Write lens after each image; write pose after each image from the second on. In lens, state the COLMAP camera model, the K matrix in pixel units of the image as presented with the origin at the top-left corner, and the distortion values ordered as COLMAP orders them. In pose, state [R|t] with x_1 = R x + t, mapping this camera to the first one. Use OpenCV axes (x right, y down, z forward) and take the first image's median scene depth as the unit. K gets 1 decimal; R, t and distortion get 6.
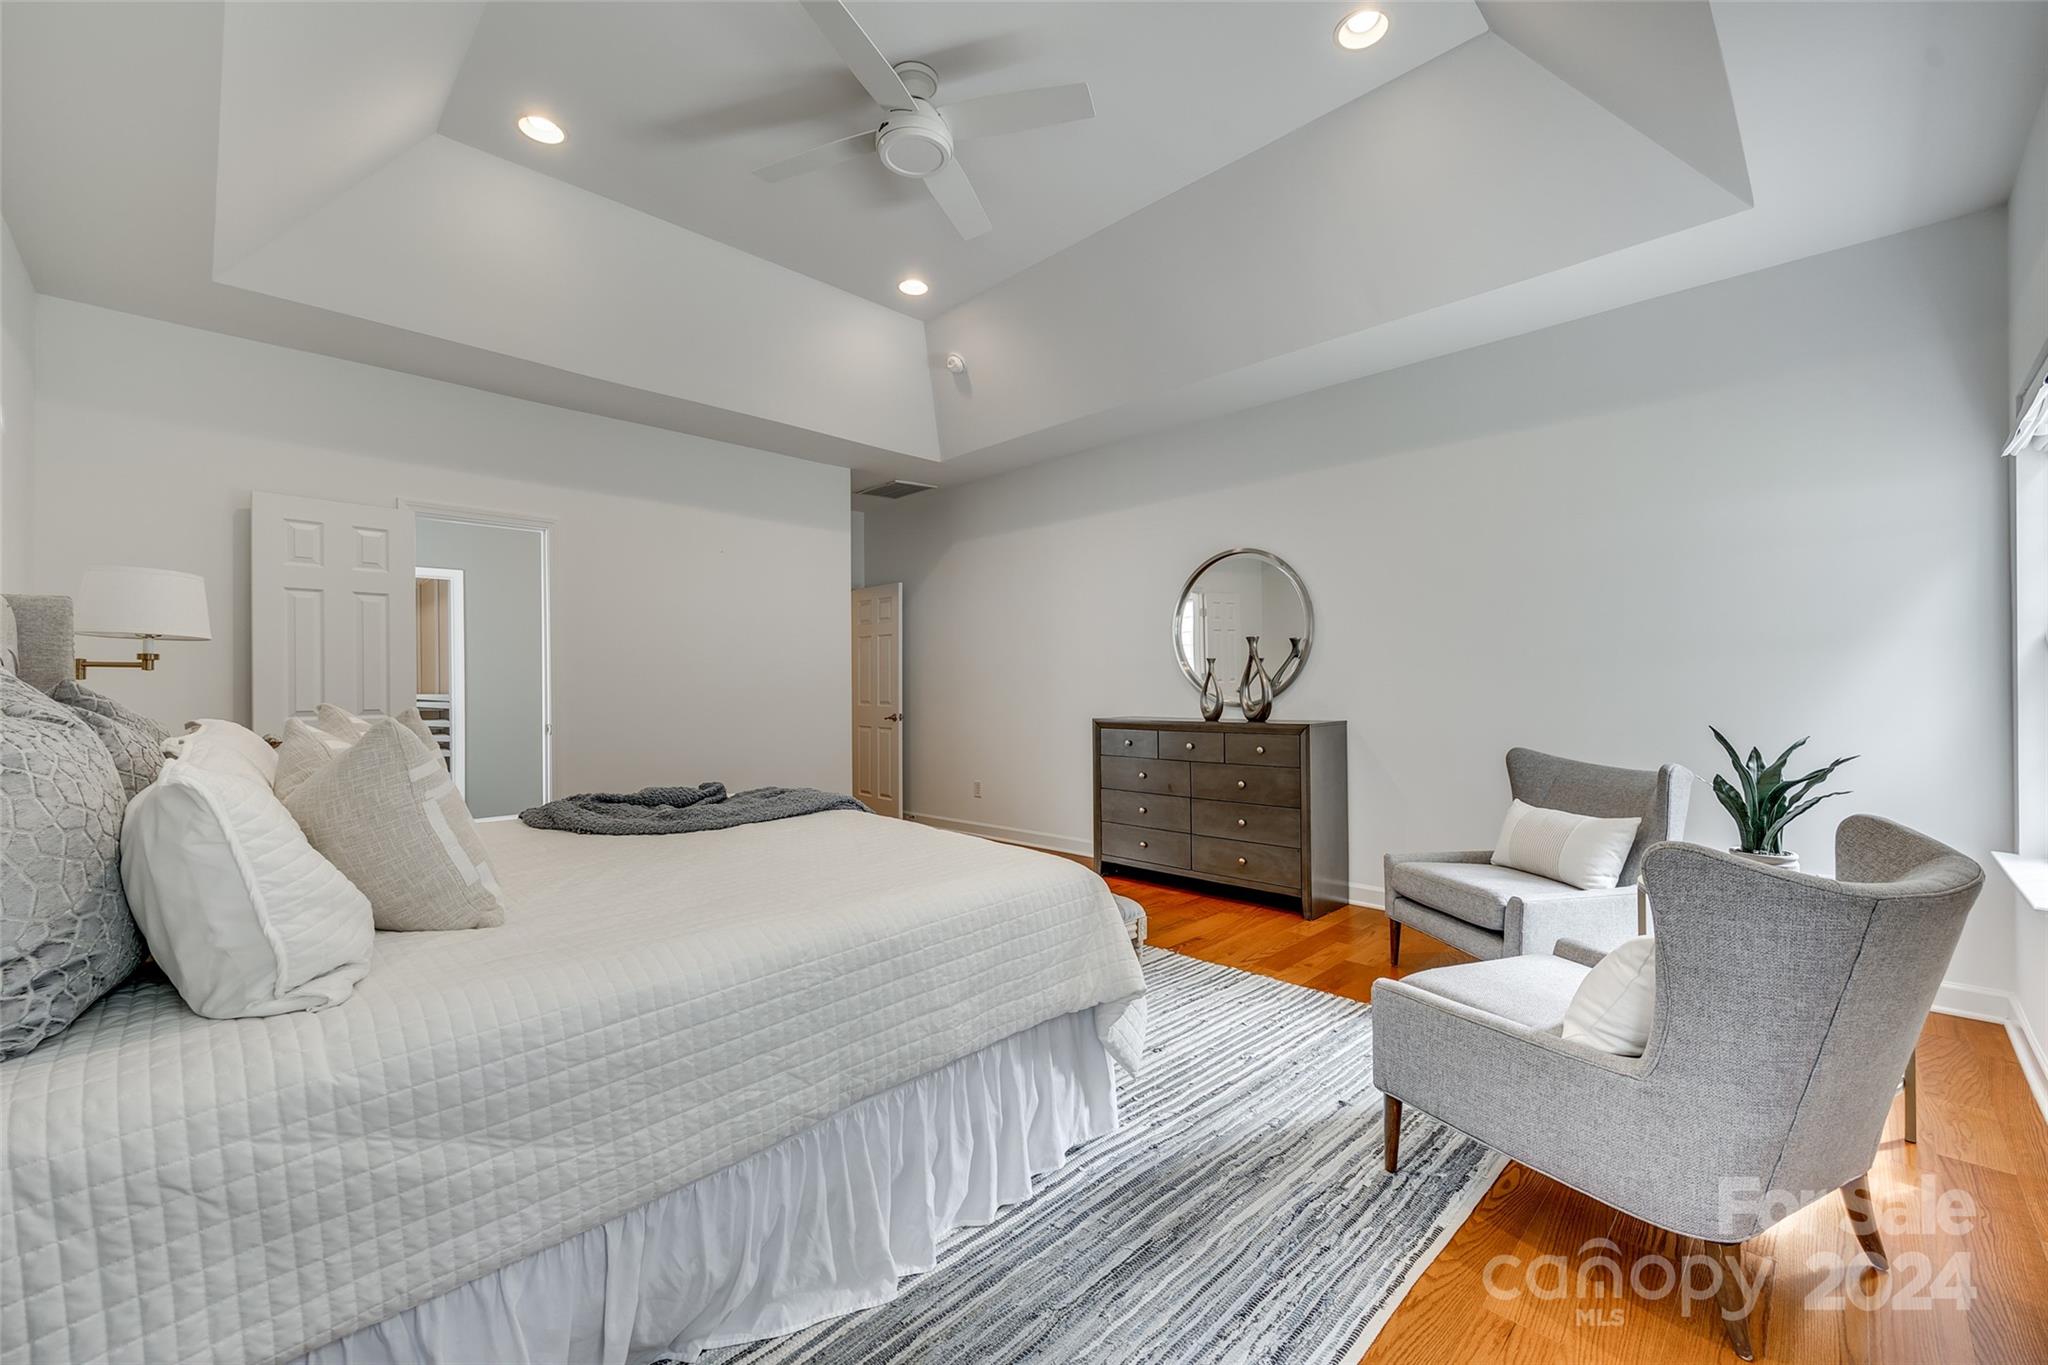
lens RADIAL K [[819.5, 0, 1016.9], [0, 819.5, 690.1], [0, 0, 1]] dist [0.000161, 0.000108]
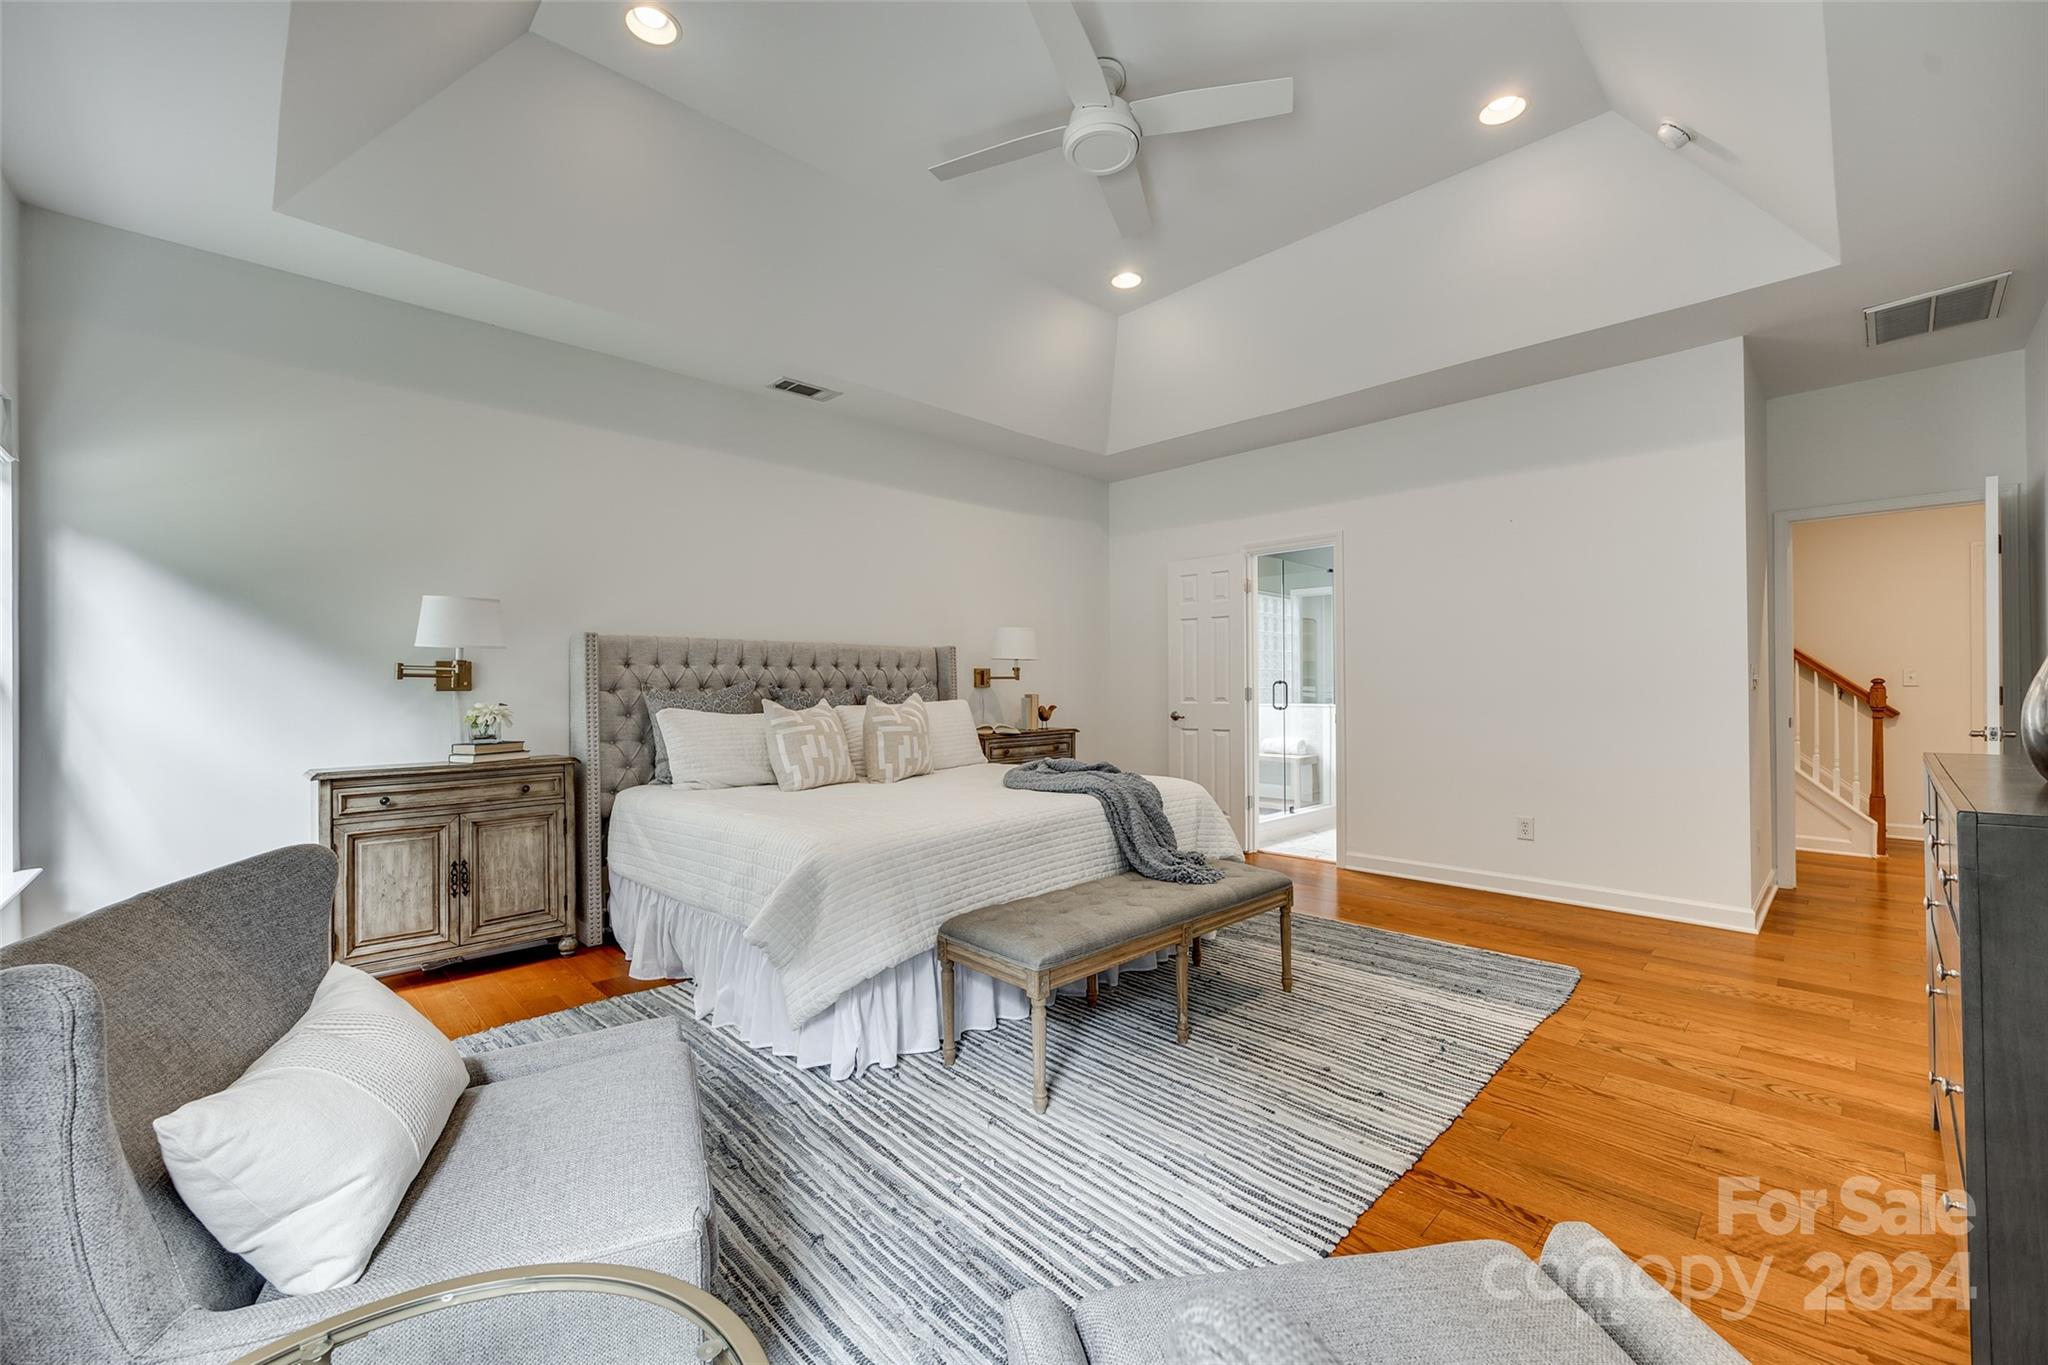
lens RADIAL K [[819.5, 0, 1033.2], [0, 819.5, 683.8], [0, 0, 1]] dist [0.000161, 0.000108]
pose [[-0.001447, -0.004143, -0.999990, 0.961872], [0.002705, 0.999988, -0.004147, 0.002050], [0.999995, -0.002711, -0.001436, 1.006443]]
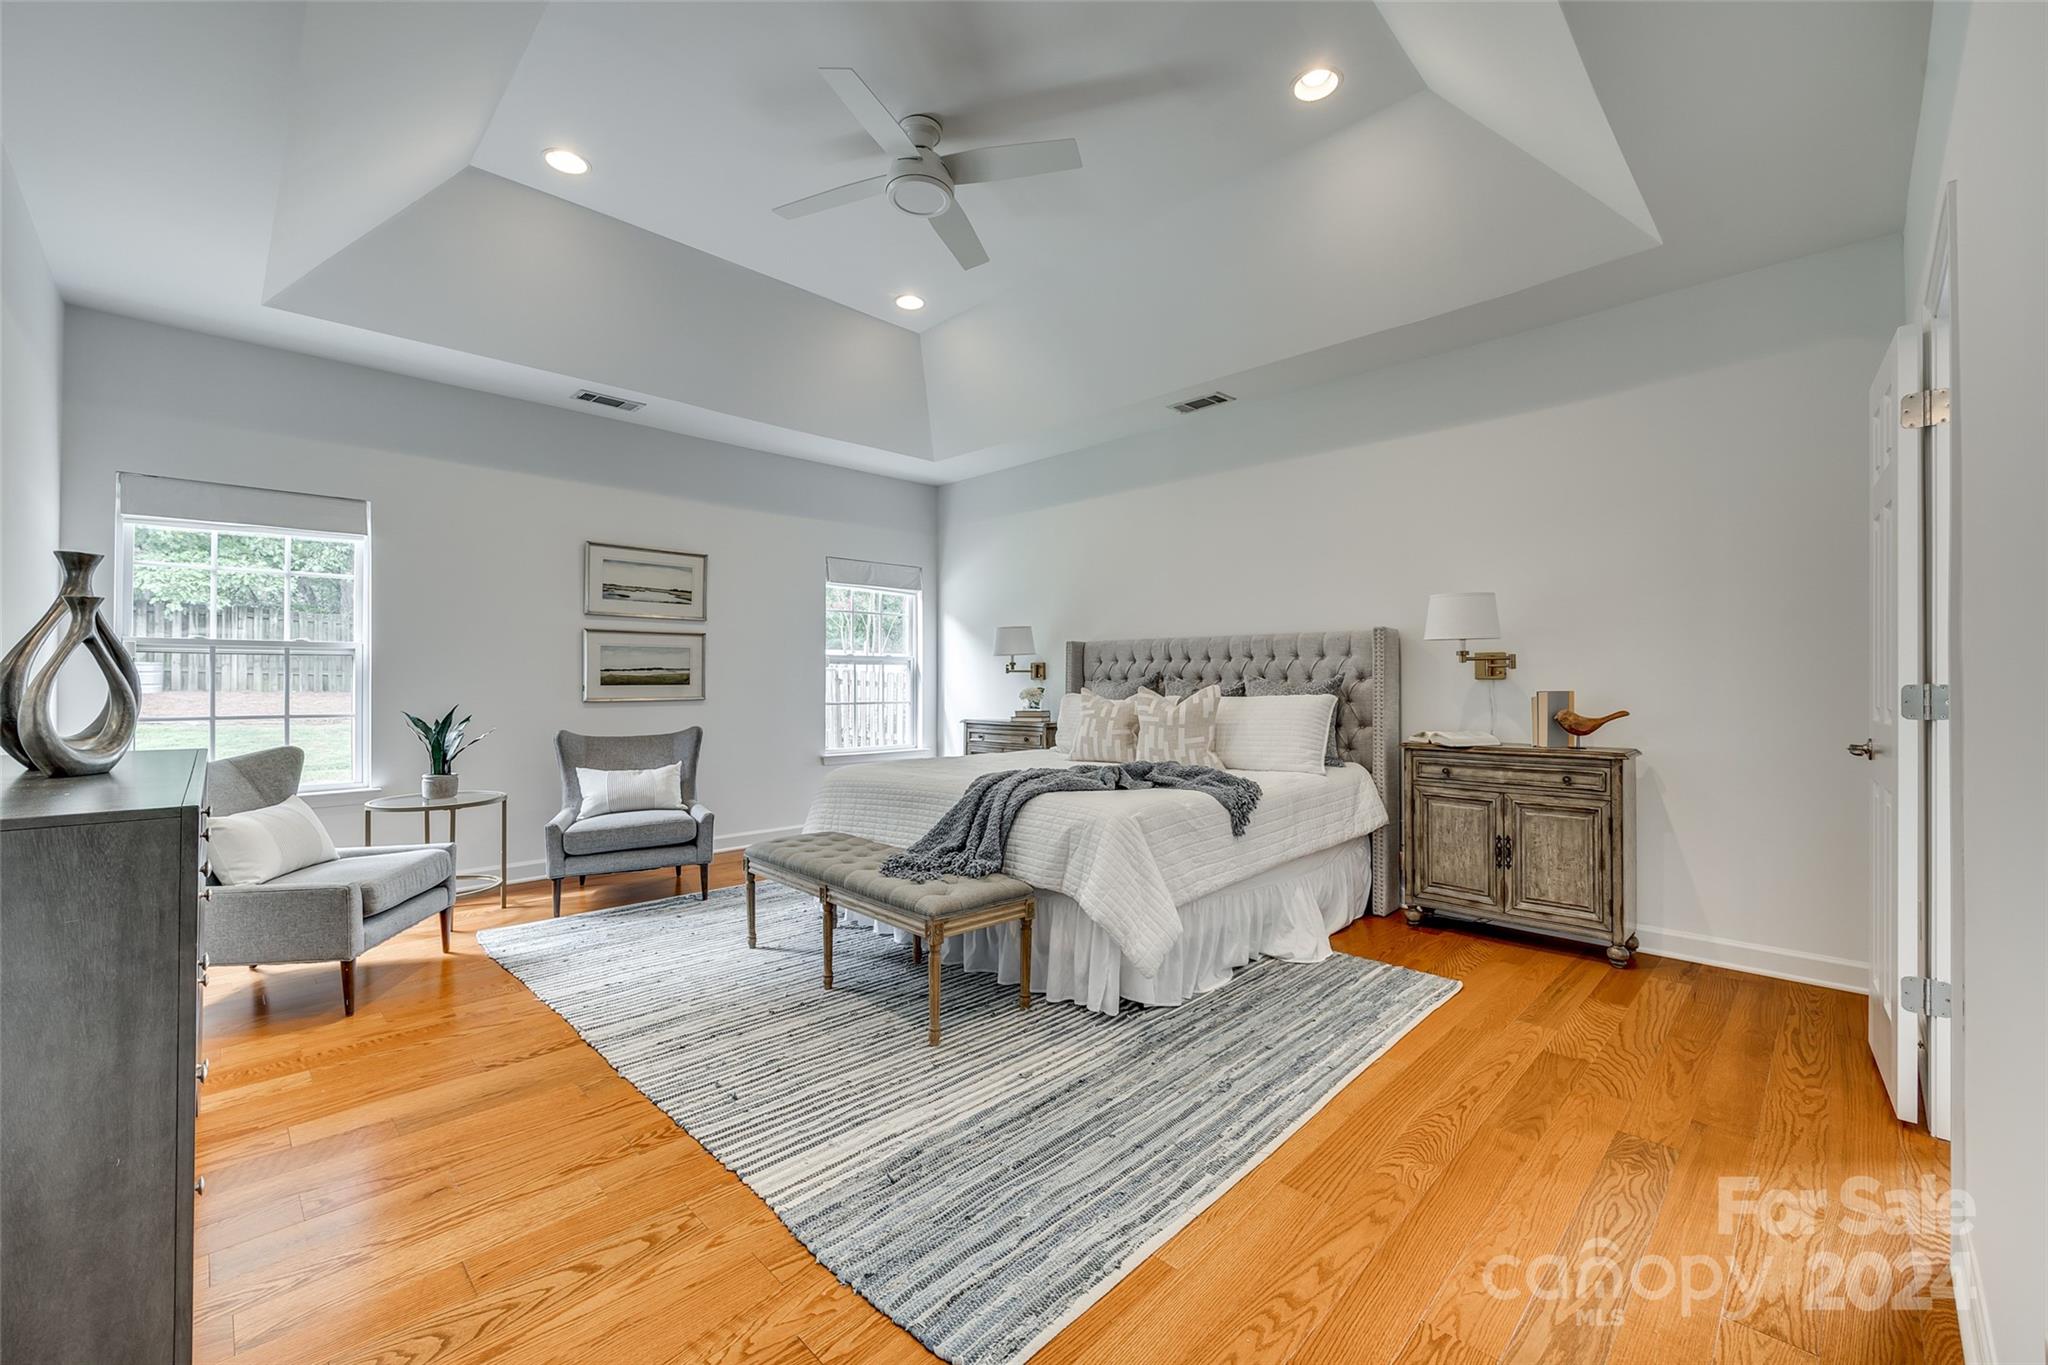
lens RADIAL K [[819.5, 0, 1026.6], [0, 819.5, 672.8], [0, 0, 1]] dist [0.000161, 0.000108]
pose [[-0.999897, 0.000213, -0.014352, -0.257004], [0.000253, 0.999996, -0.002780, -0.006723], [0.014352, -0.002784, -0.999893, 2.298369]]
